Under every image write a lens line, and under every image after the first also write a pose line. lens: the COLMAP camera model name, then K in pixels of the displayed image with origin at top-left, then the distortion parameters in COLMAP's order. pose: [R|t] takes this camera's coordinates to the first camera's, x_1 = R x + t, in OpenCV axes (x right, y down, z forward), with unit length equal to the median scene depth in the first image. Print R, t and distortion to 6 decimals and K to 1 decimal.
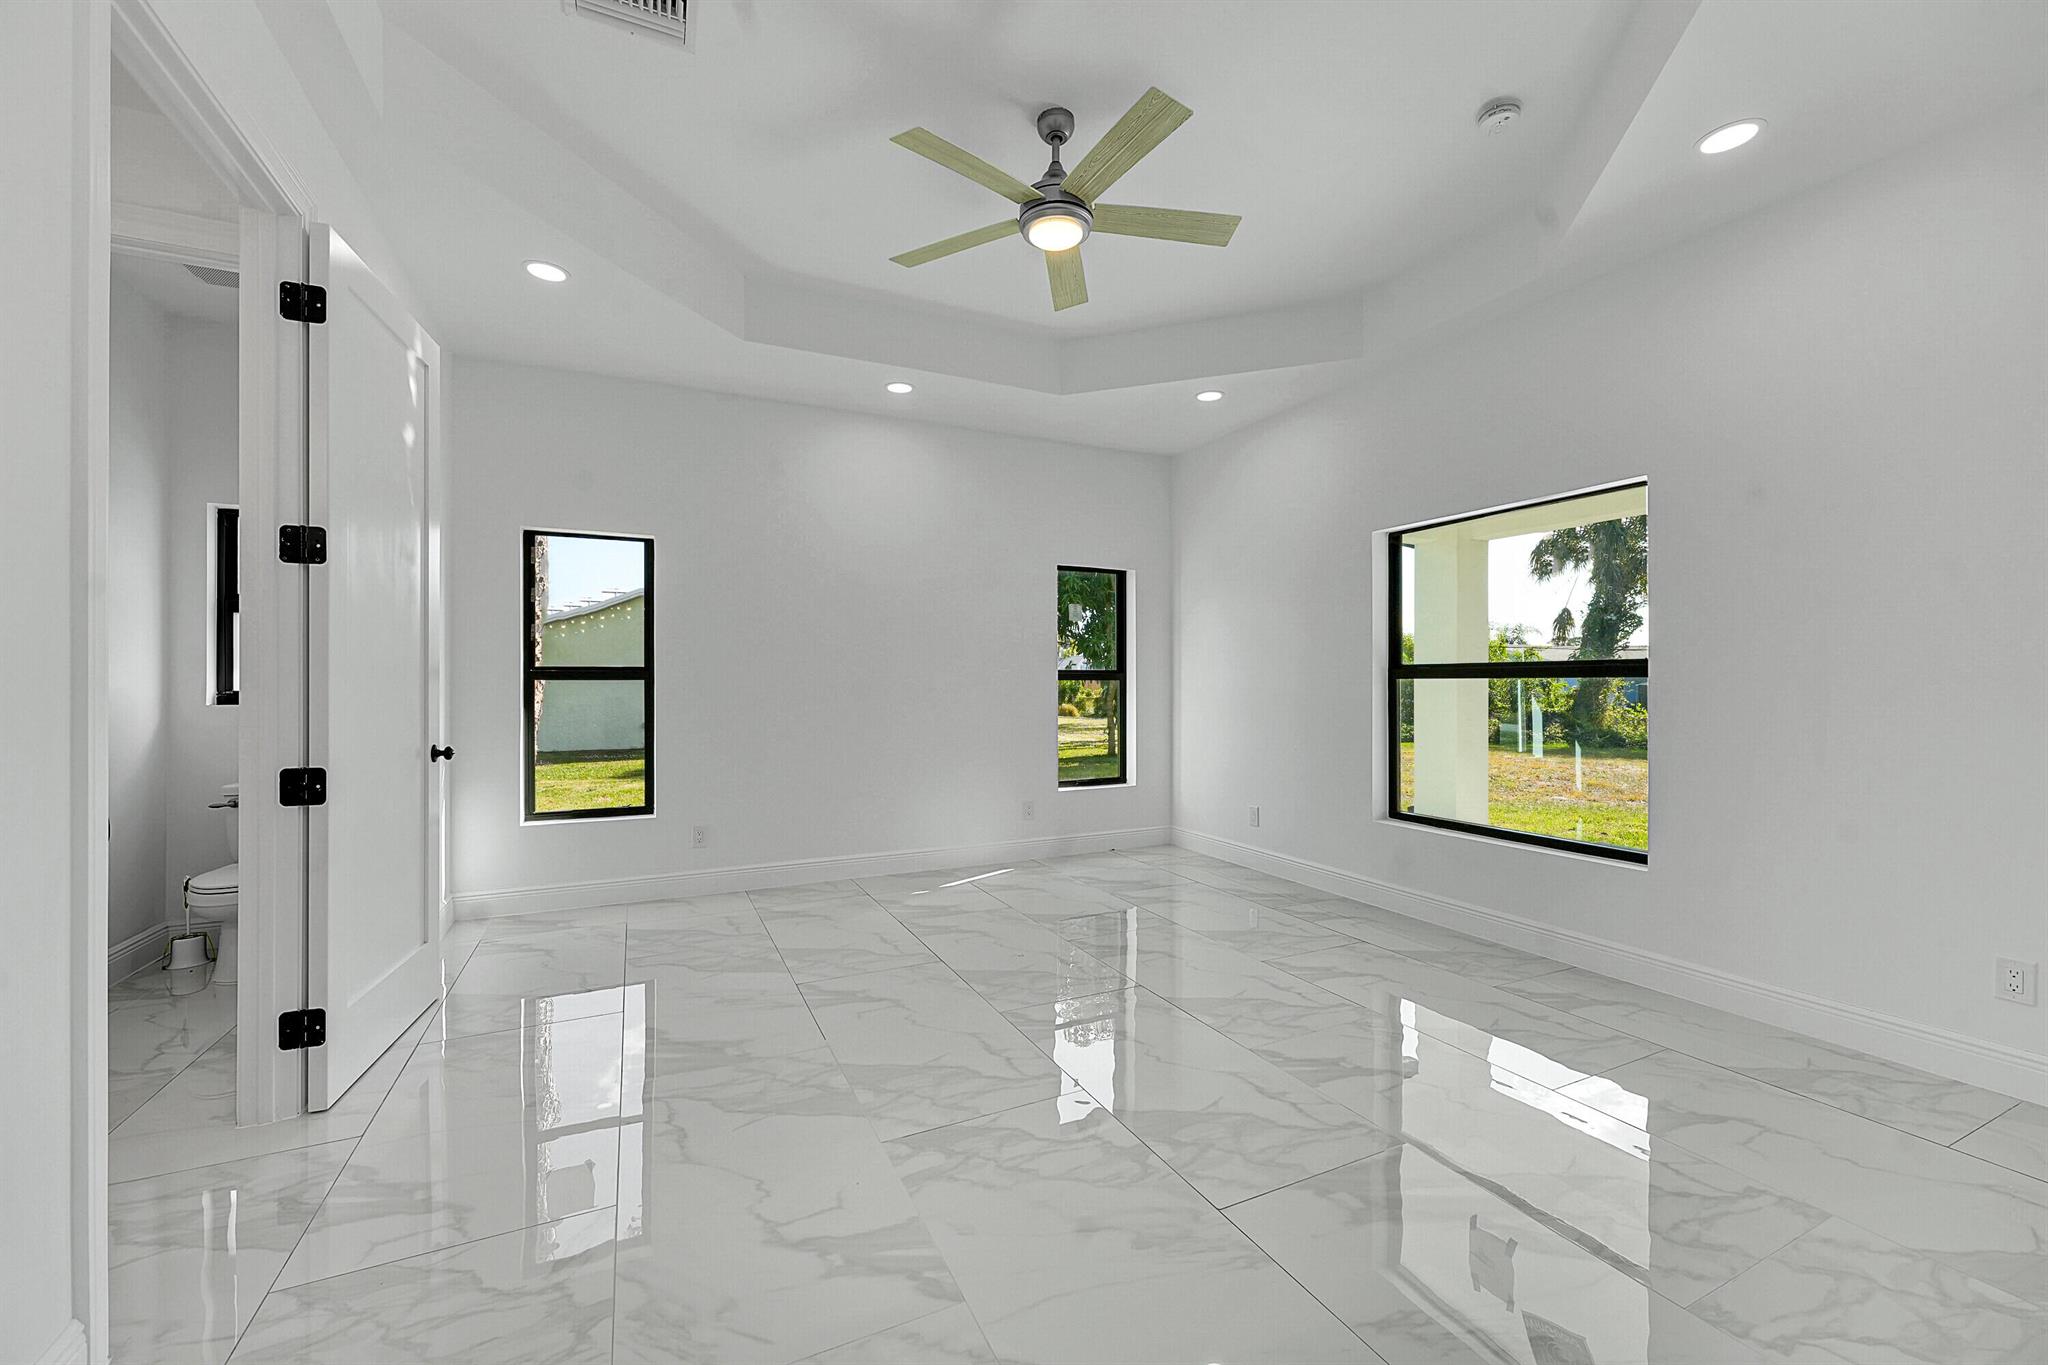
lens RADIAL K [[806.8, 0, 1034.3], [0, 806.8, 678.3], [0, 0, 1]] dist [0.000663, 0.000179]
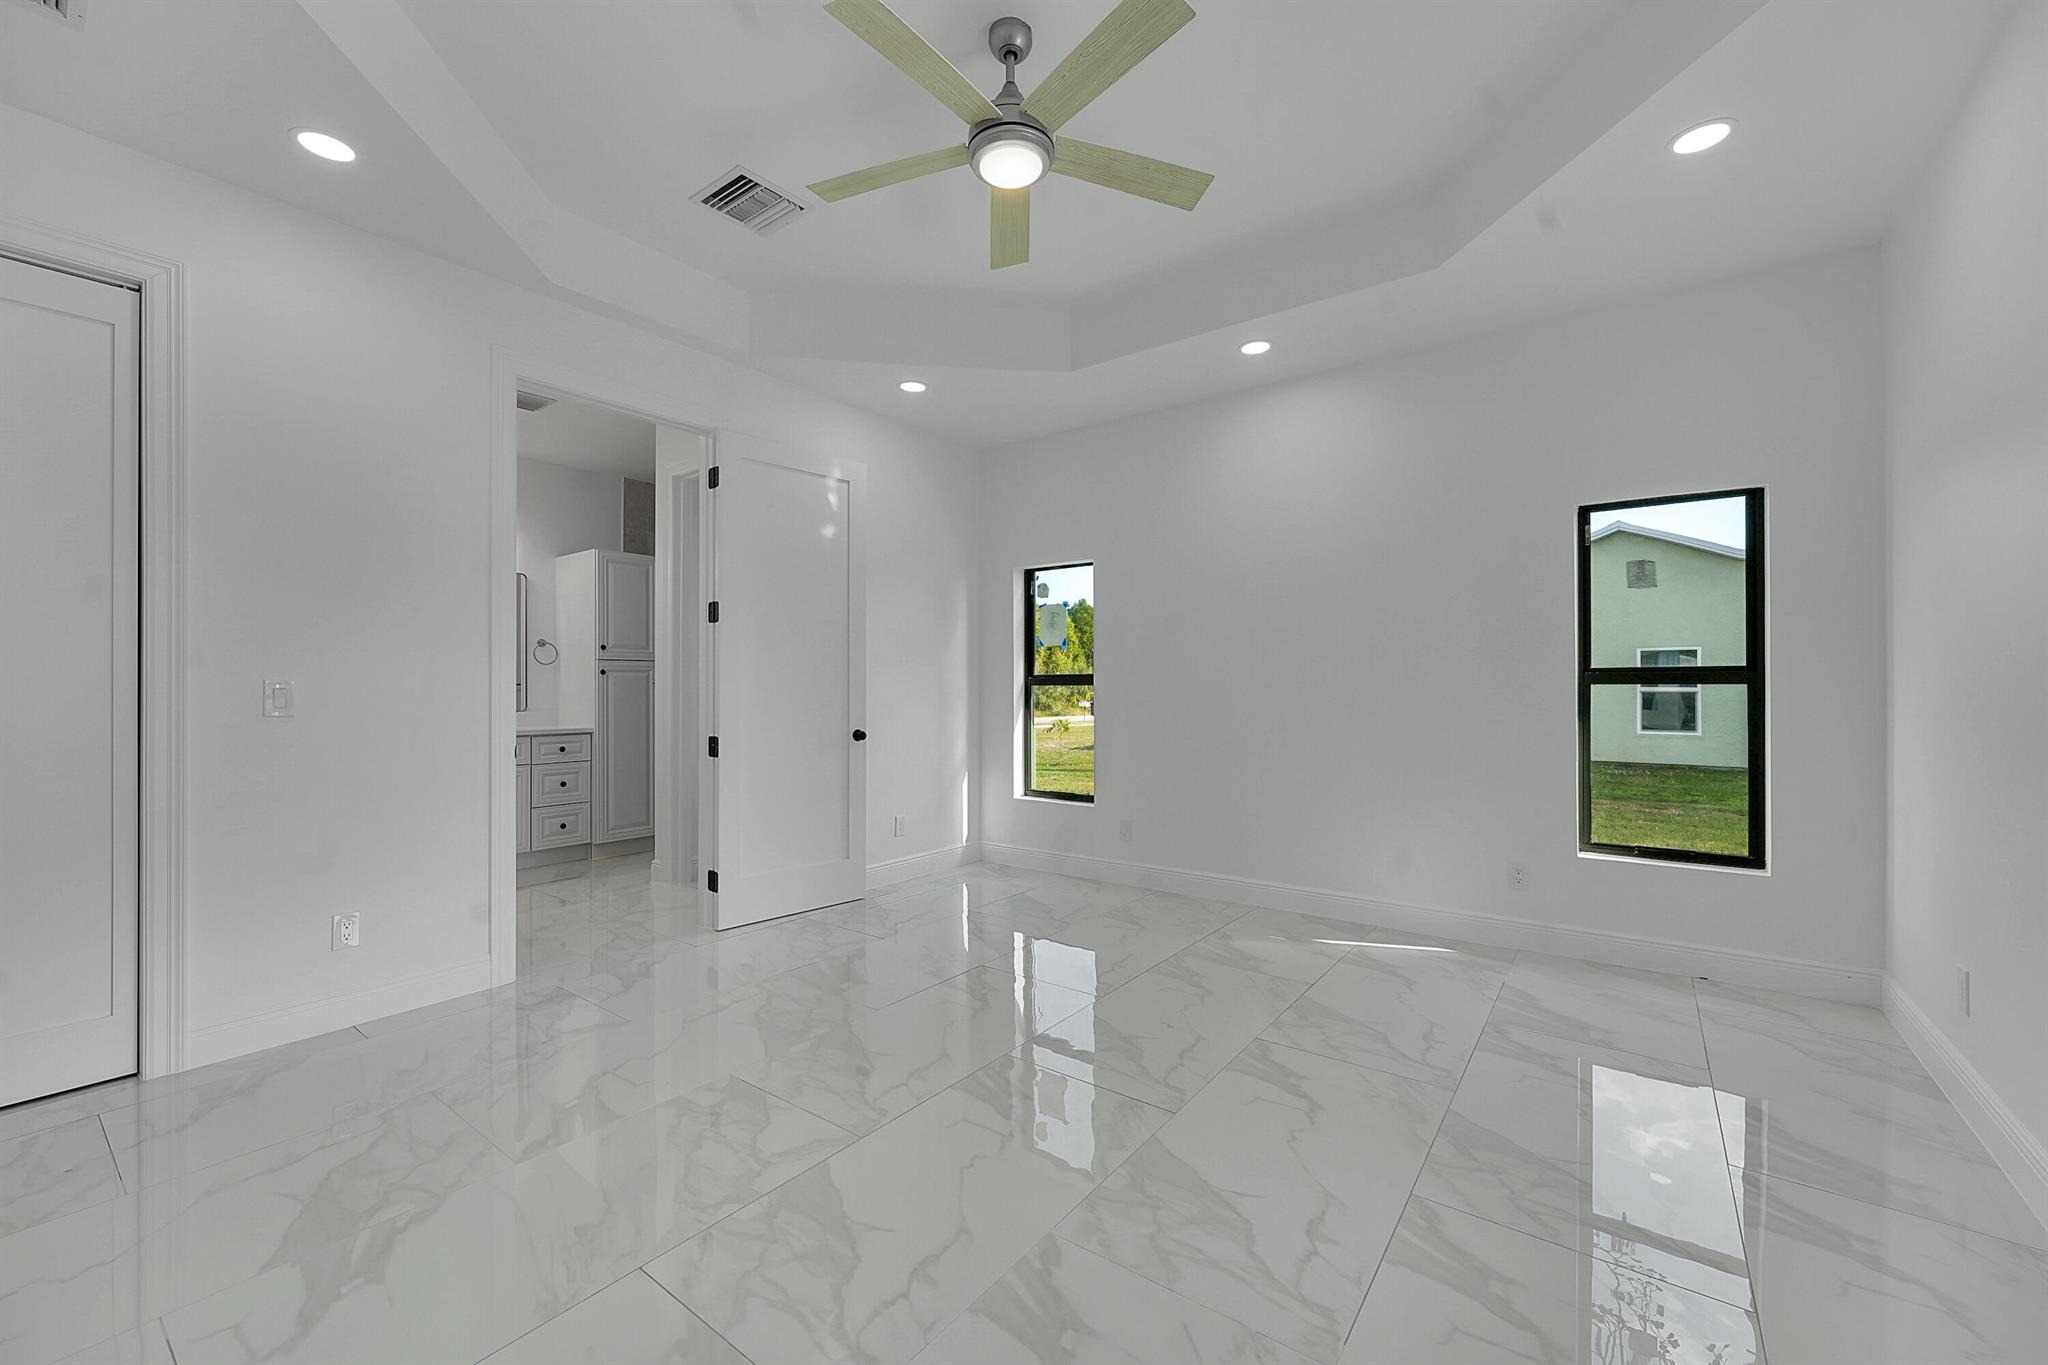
lens RADIAL K [[812.8, 0, 1029.0], [0, 812.8, 684.5], [0, 0, 1]] dist [-0.001702, -0.000167]
pose [[0.455277, -0.000718, -0.890349, 0.766430], [0.006587, 0.999975, 0.002562, -0.004701], [0.890325, -0.007031, 0.455271, 0.595121]]
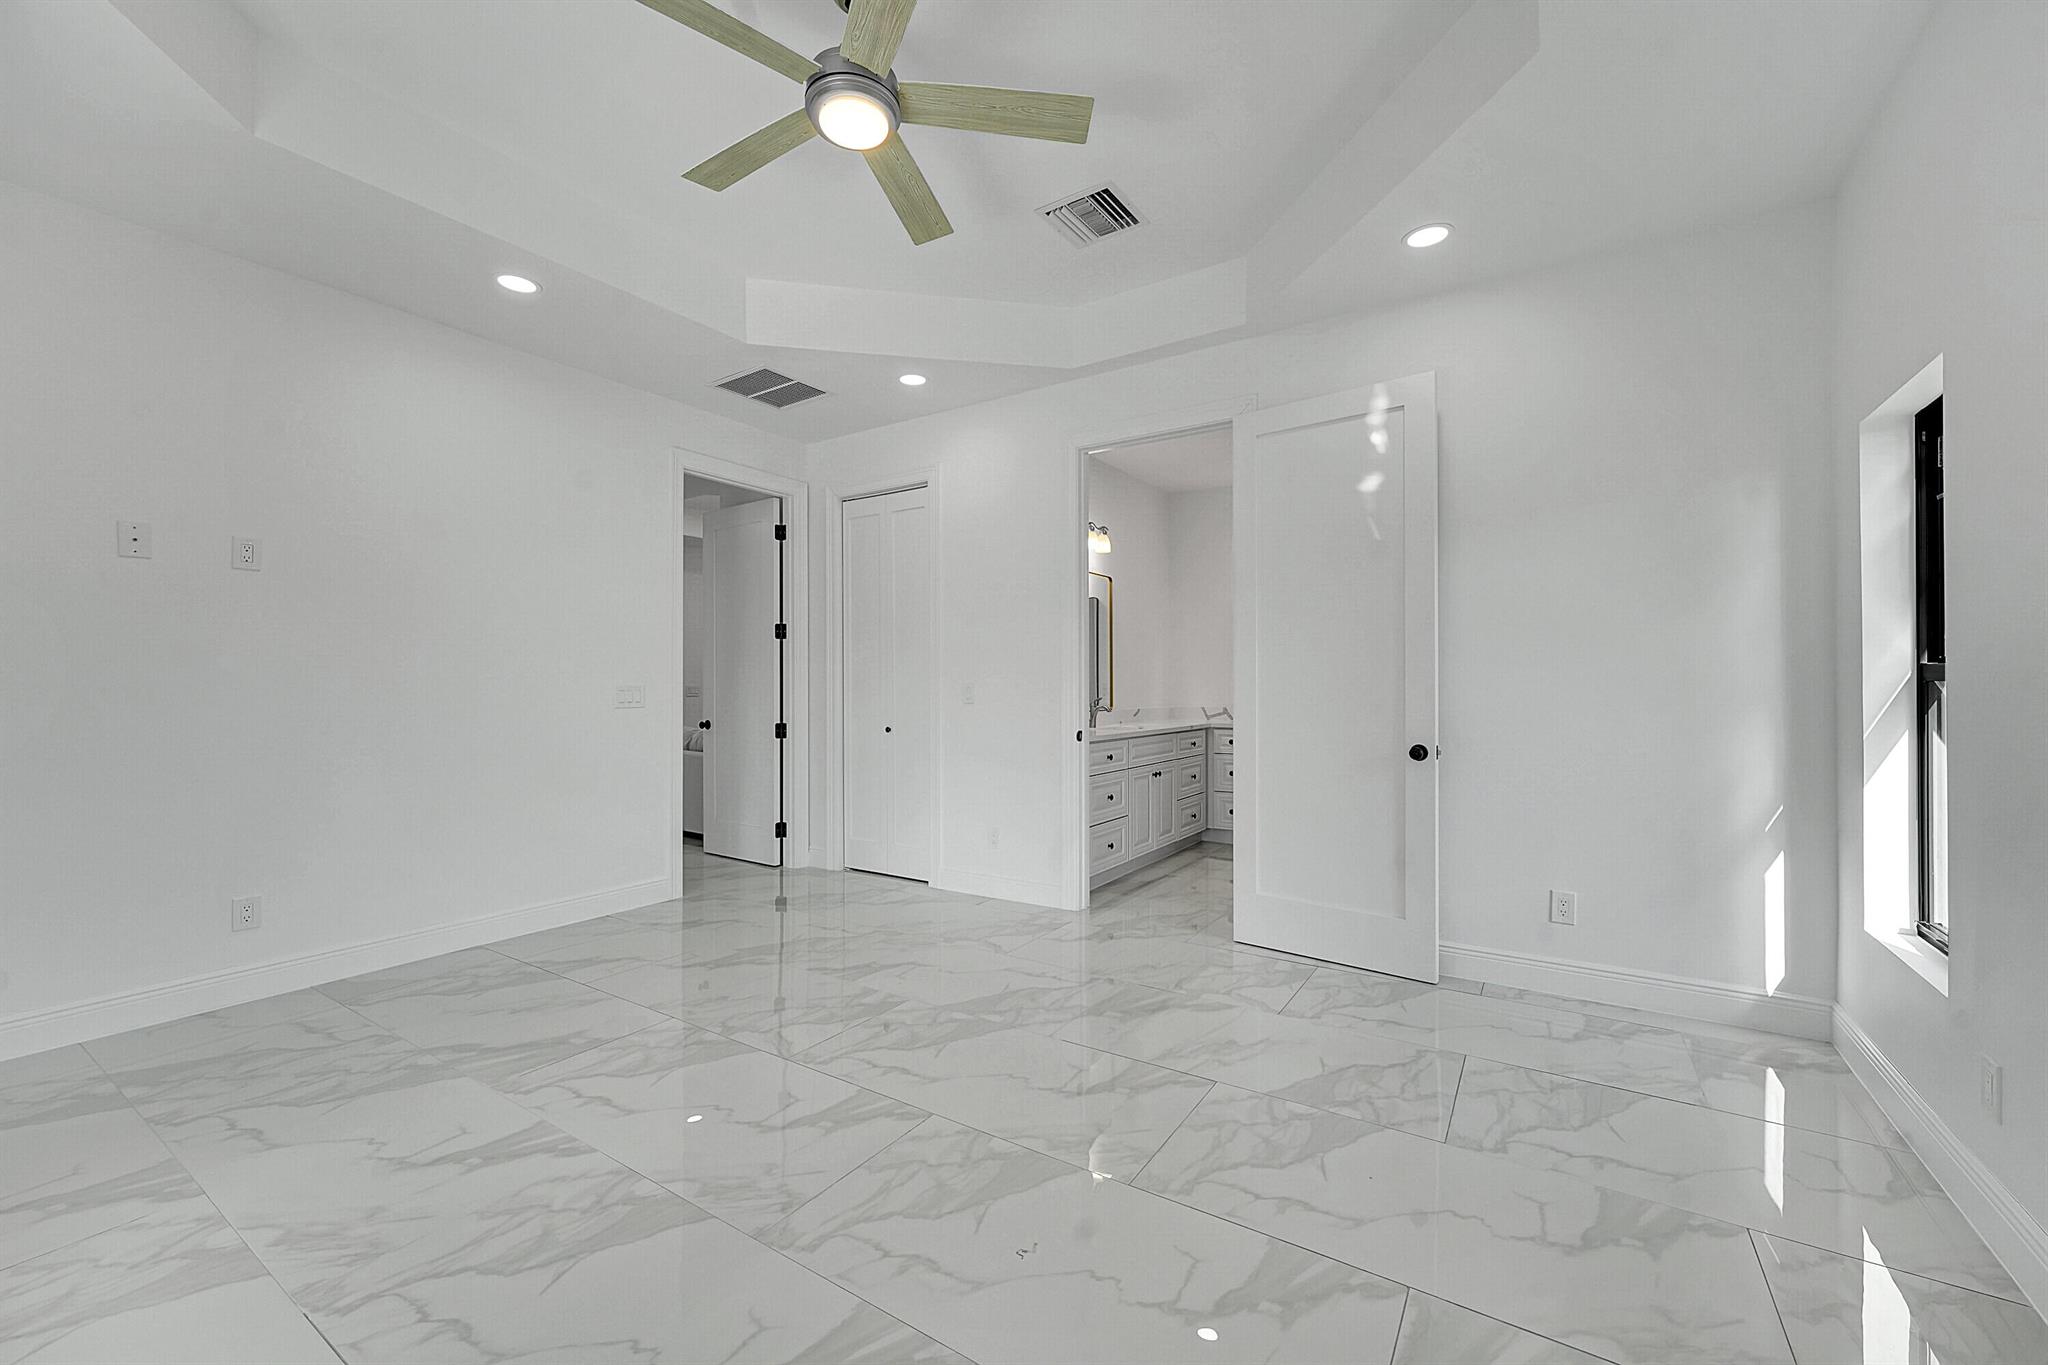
lens RADIAL K [[789.3, 0, 1017.7], [0, 789.3, 682.2], [0, 0, 1]] dist [-0.000637, 0.000093]
pose [[-0.864854, 0.001360, -0.502021, 0.261357], [0.009125, 0.999874, -0.013011, 0.006495], [0.501940, -0.015833, -0.864758, 1.662096]]
